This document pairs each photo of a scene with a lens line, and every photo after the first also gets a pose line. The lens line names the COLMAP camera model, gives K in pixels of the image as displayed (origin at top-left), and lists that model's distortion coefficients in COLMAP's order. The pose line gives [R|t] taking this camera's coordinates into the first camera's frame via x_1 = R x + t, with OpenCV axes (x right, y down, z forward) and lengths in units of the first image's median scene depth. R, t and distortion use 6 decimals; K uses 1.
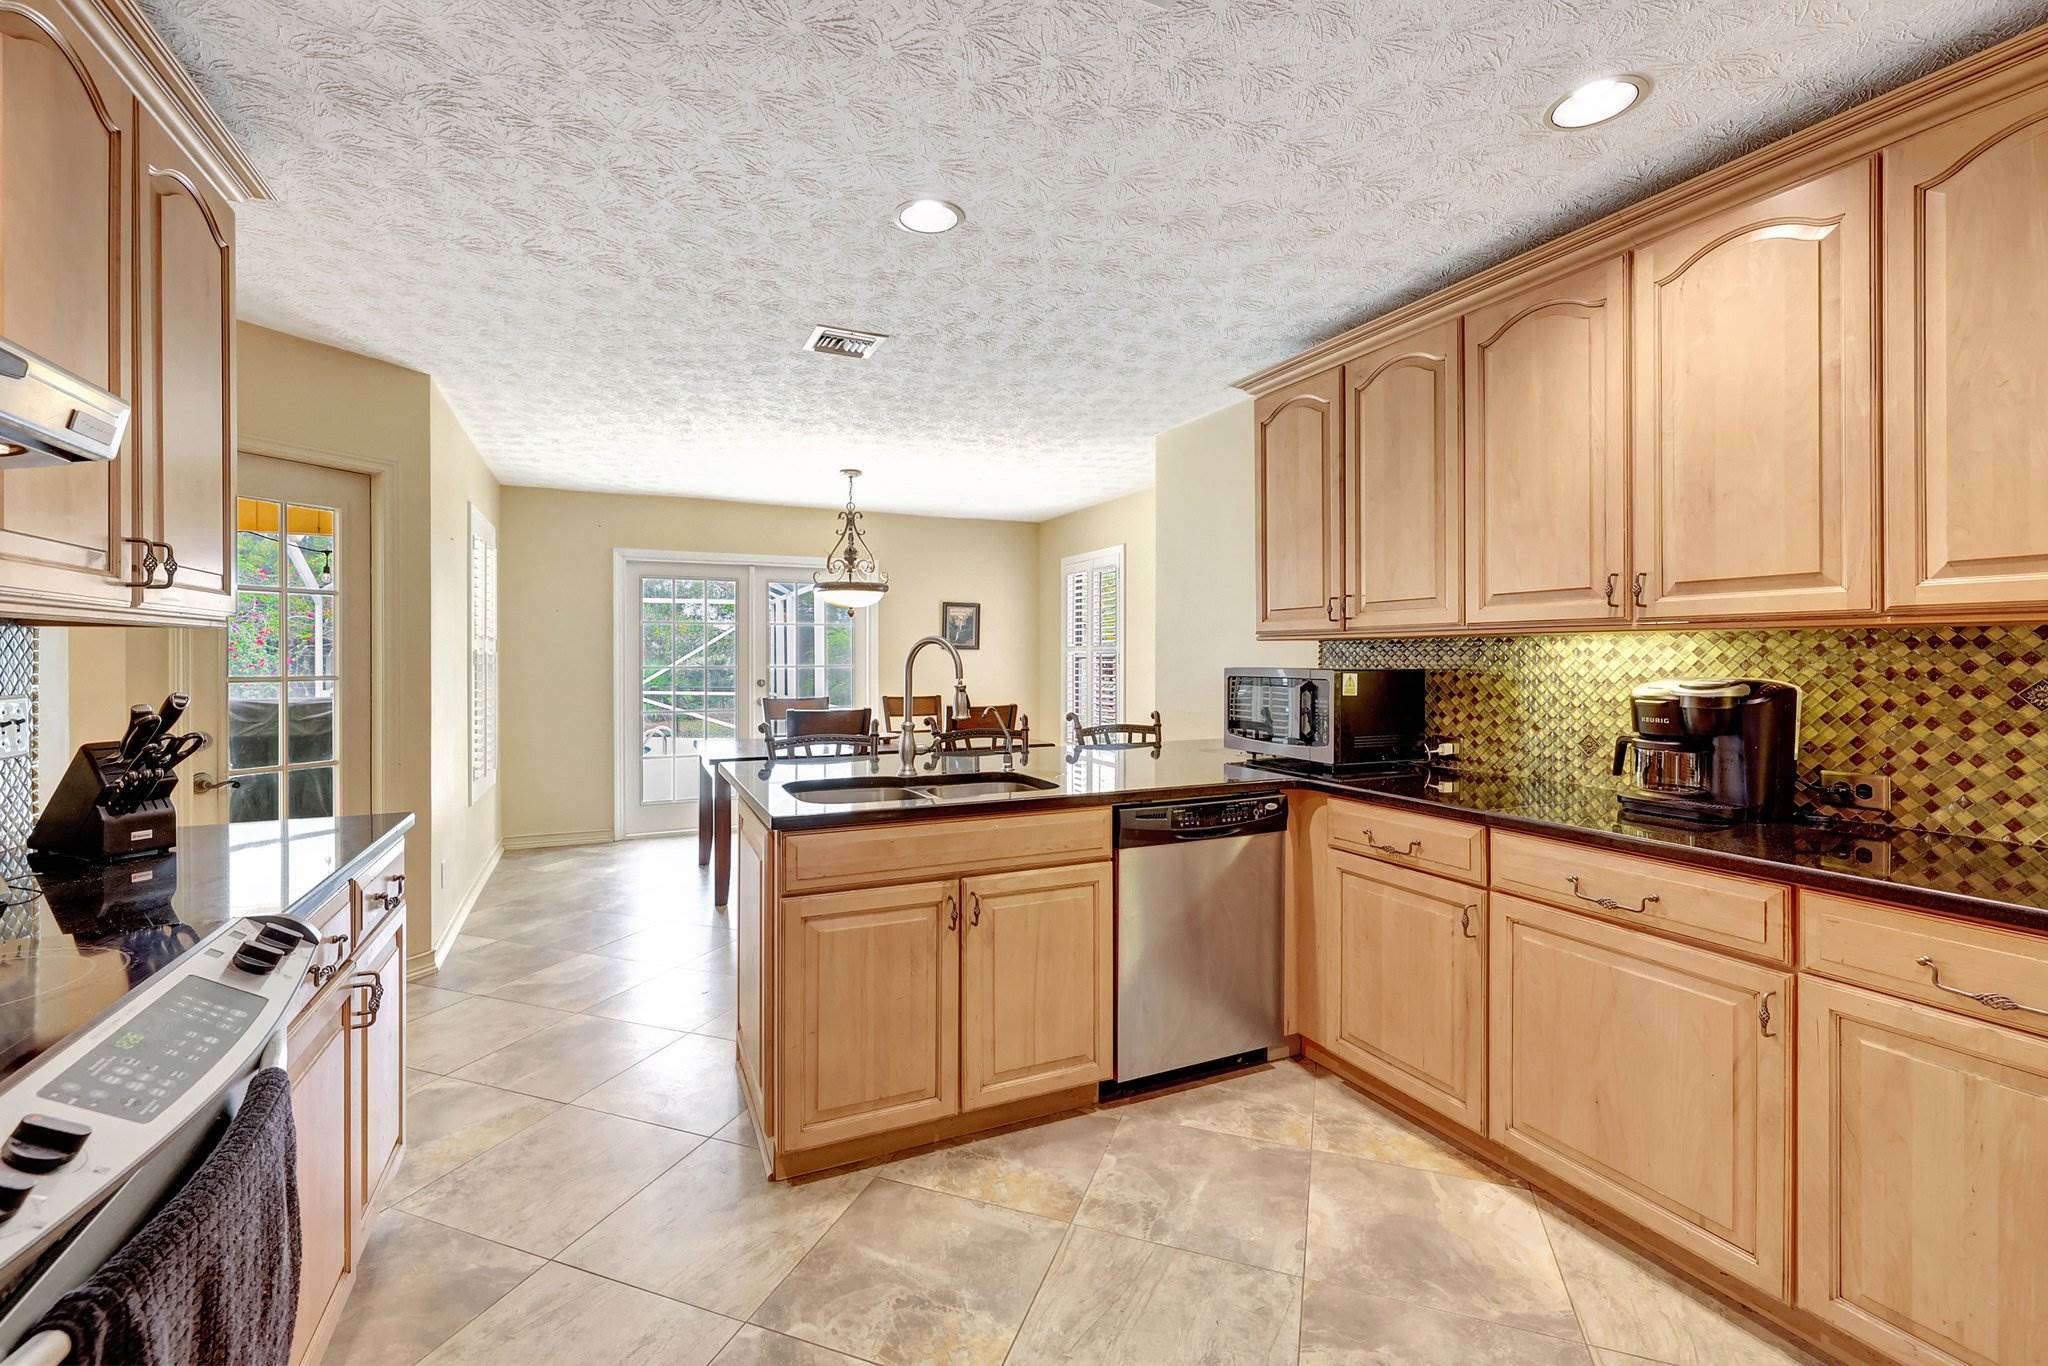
lens RADIAL K [[863.7, 0, 997.6], [0, 863.7, 652.1], [0, 0, 1]] dist [-0.002229, -0.000099]
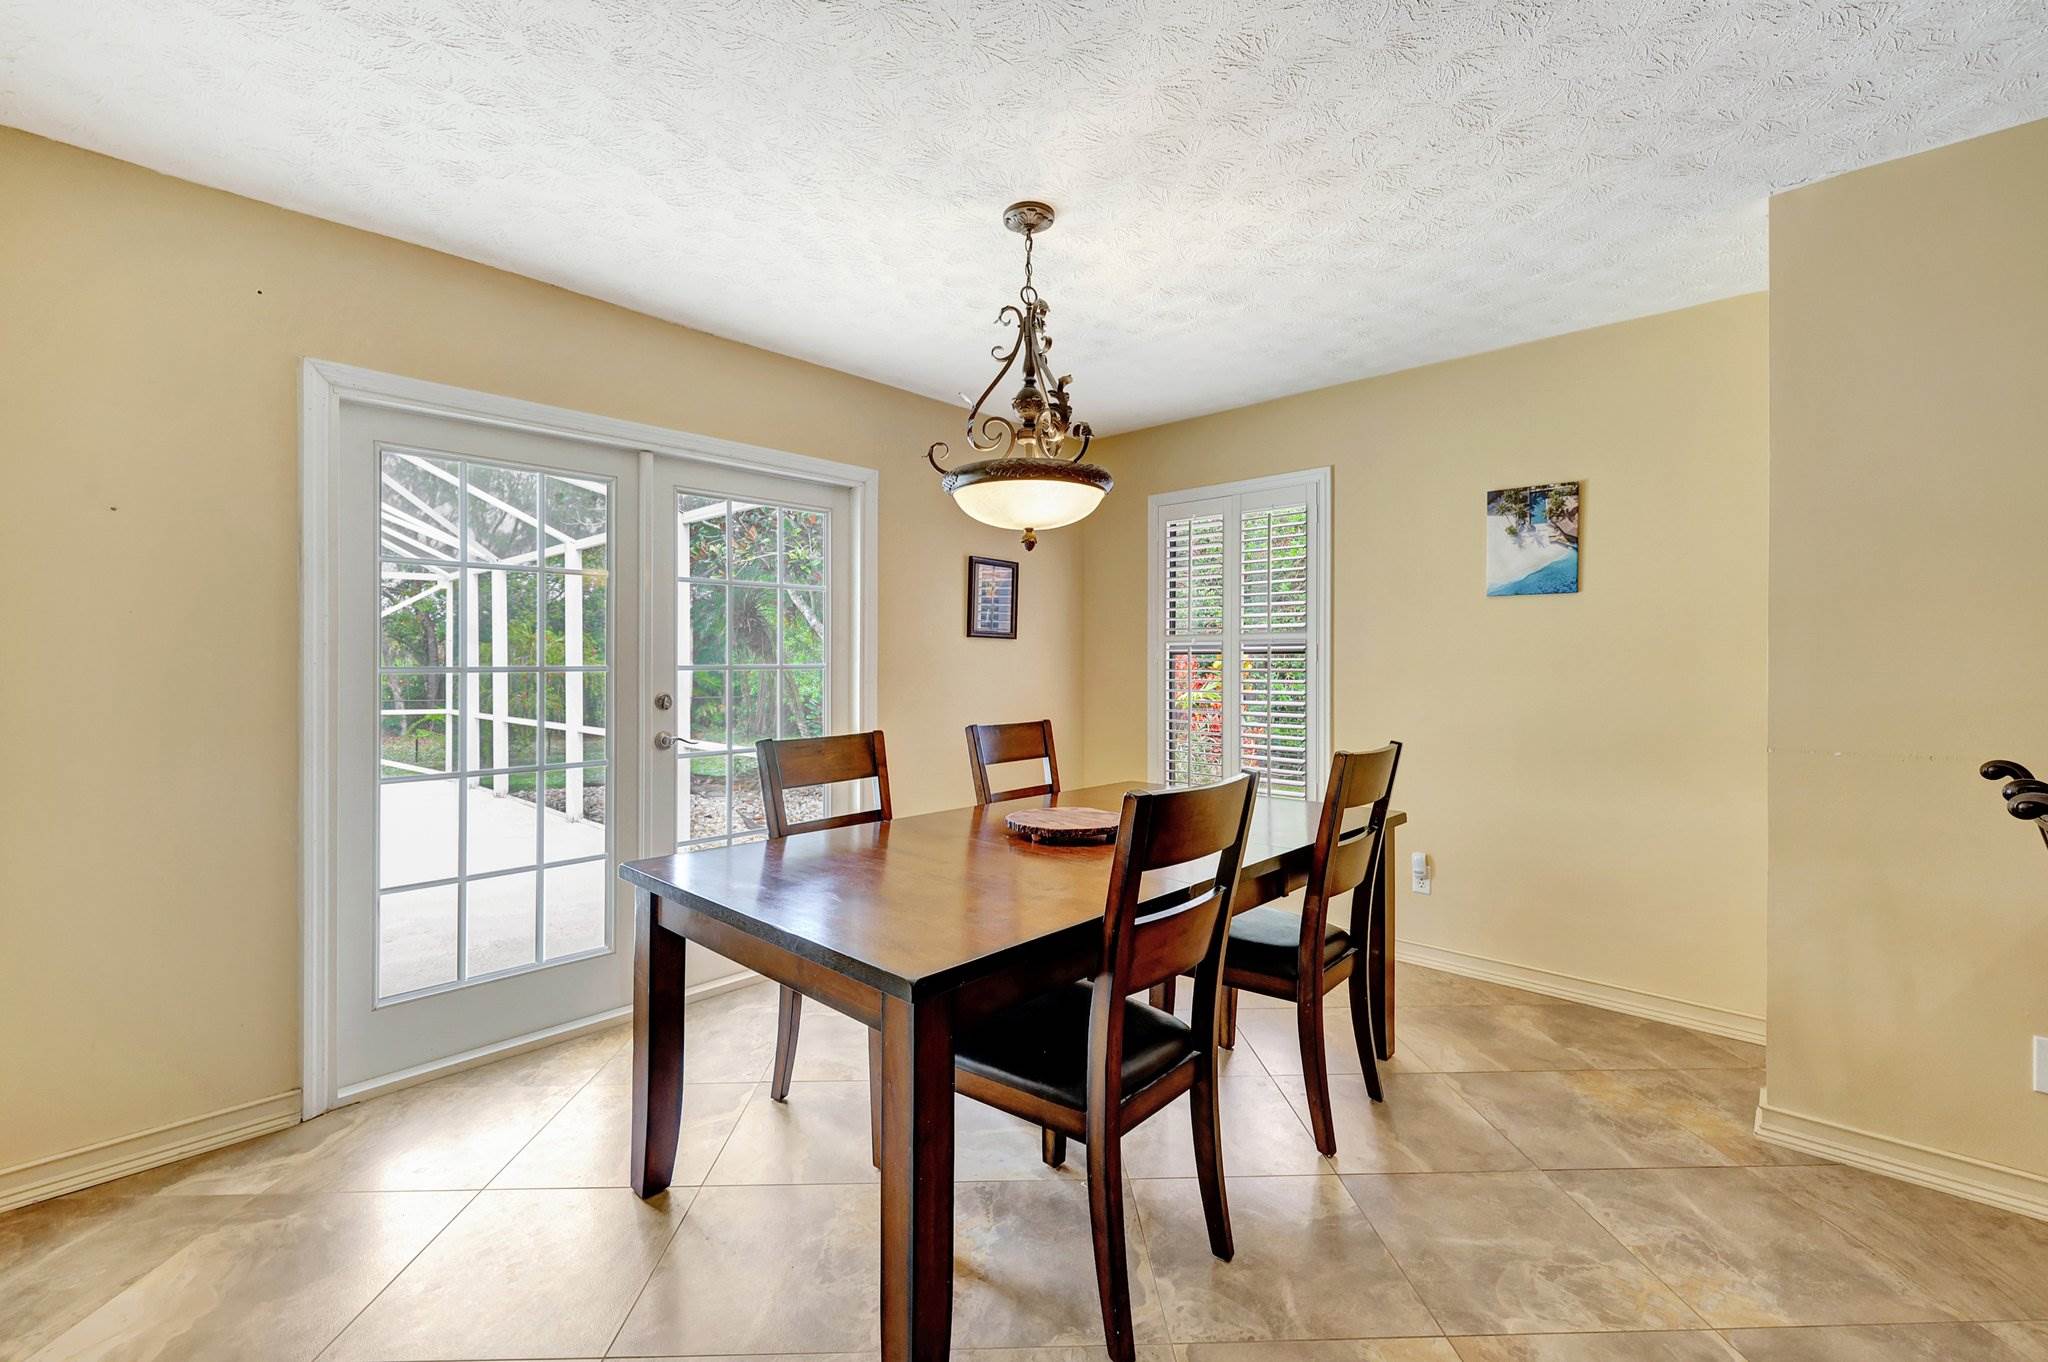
lens RADIAL K [[863.7, 0, 991.2], [0, 863.7, 667.0], [0, 0, 1]] dist [-0.002229, -0.000099]
pose [[0.924325, -0.000527, 0.381607, -0.630447], [-0.003371, 0.999949, 0.009547, 0.024242], [-0.381592, -0.010111, 0.924275, 1.085862]]
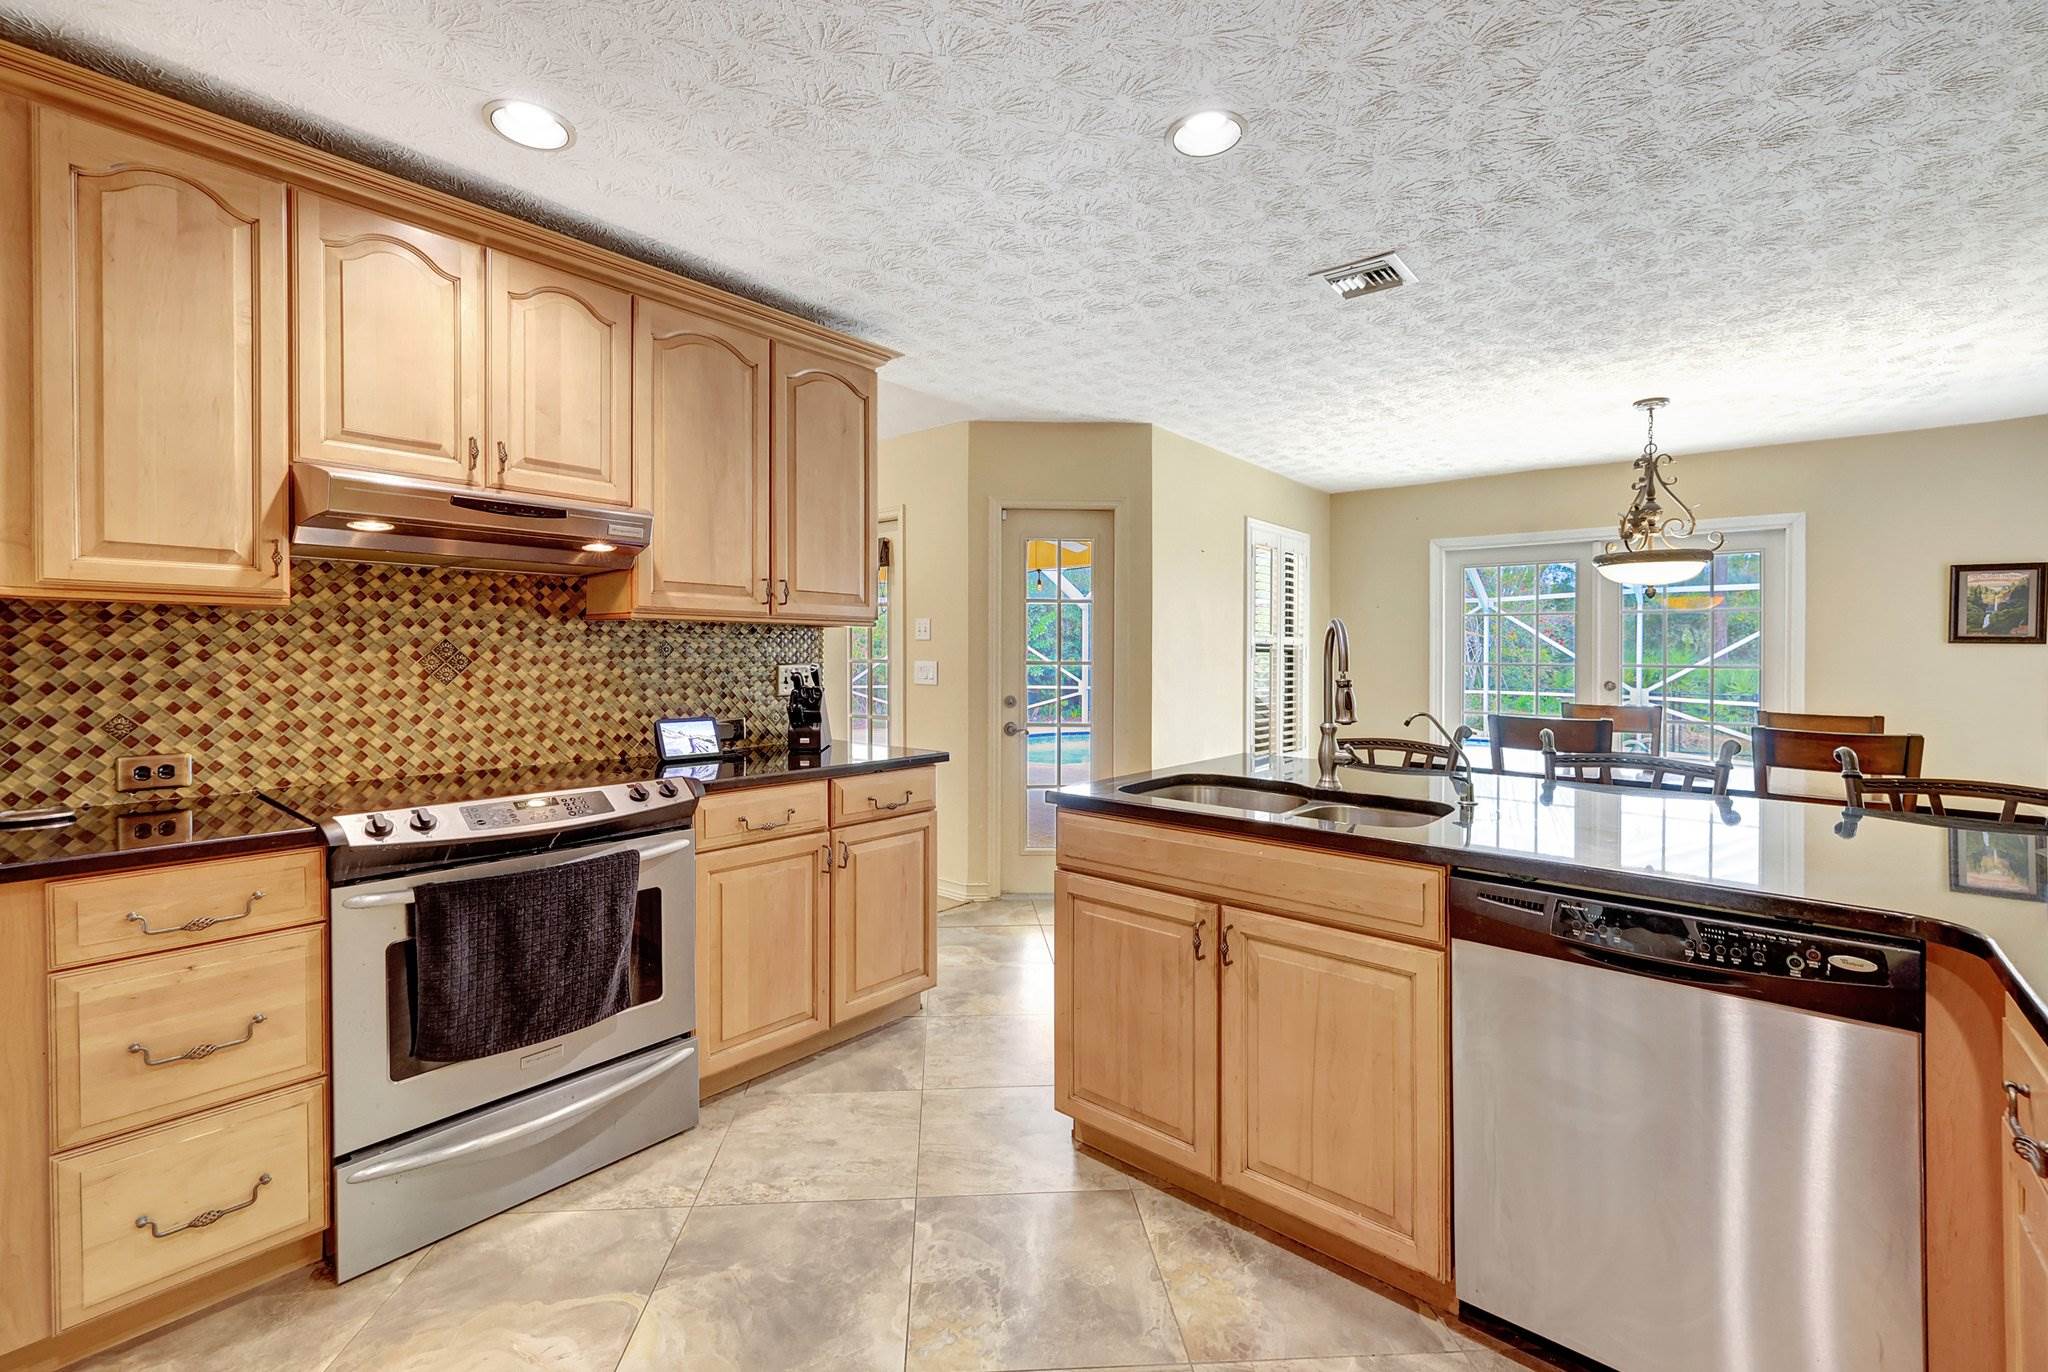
lens RADIAL K [[863.7, 0, 1019.1], [0, 863.7, 656.4], [0, 0, 1]] dist [-0.002229, -0.000099]
pose [[0.431735, 0.008622, -0.901959, 0.472251], [-0.004733, 0.999962, 0.007293, 0.010695], [0.901988, 0.001120, 0.431760, 0.343578]]
